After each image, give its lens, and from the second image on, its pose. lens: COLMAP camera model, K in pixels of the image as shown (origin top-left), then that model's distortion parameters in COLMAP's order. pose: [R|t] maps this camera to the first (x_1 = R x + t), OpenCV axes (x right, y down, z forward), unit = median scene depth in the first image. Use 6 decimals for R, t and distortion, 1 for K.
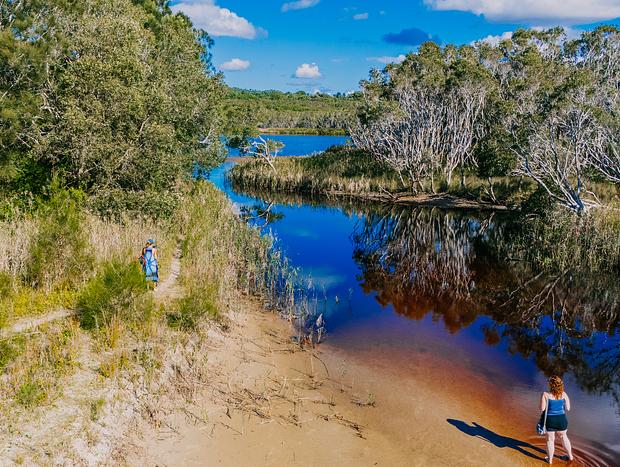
lens RADIAL K [[594.6, 0, 297.3], [0, 594.6, 220.2], [0, 0, 1]] dist [0.038237, 0.000000]
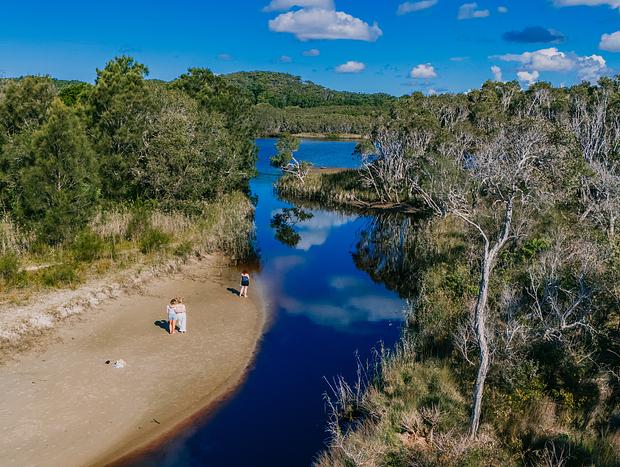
lens RADIAL K [[594.6, 0, 302.5], [0, 594.6, 218.1], [0, 0, 1]] dist [0.038237, 0.000000]
pose [[0.983621, 0.026389, -0.178309, 0.493833], [-0.027148, 0.999630, -0.001817, 0.003255], [0.178195, 0.006628, 0.983973, -0.910676]]
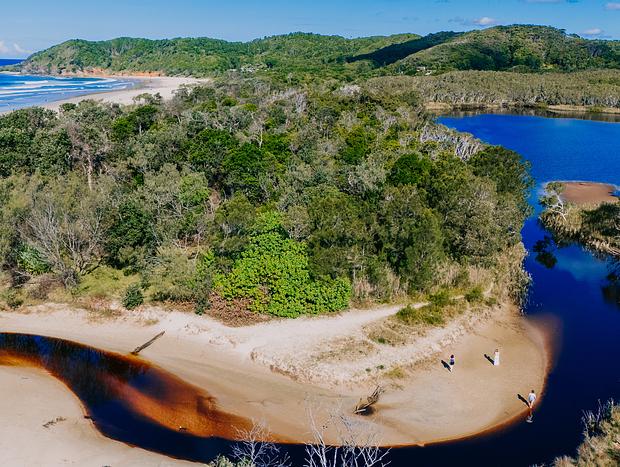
lens RADIAL K [[594.6, 0, 305.0], [0, 594.6, 231.8], [0, 0, 1]] dist [0.038237, 0.000000]
pose [[0.843266, 0.146555, -0.517131, 0.547294], [-0.087300, 0.986679, 0.137268, -0.534907], [0.530360, -0.070608, 0.844827, -2.166077]]
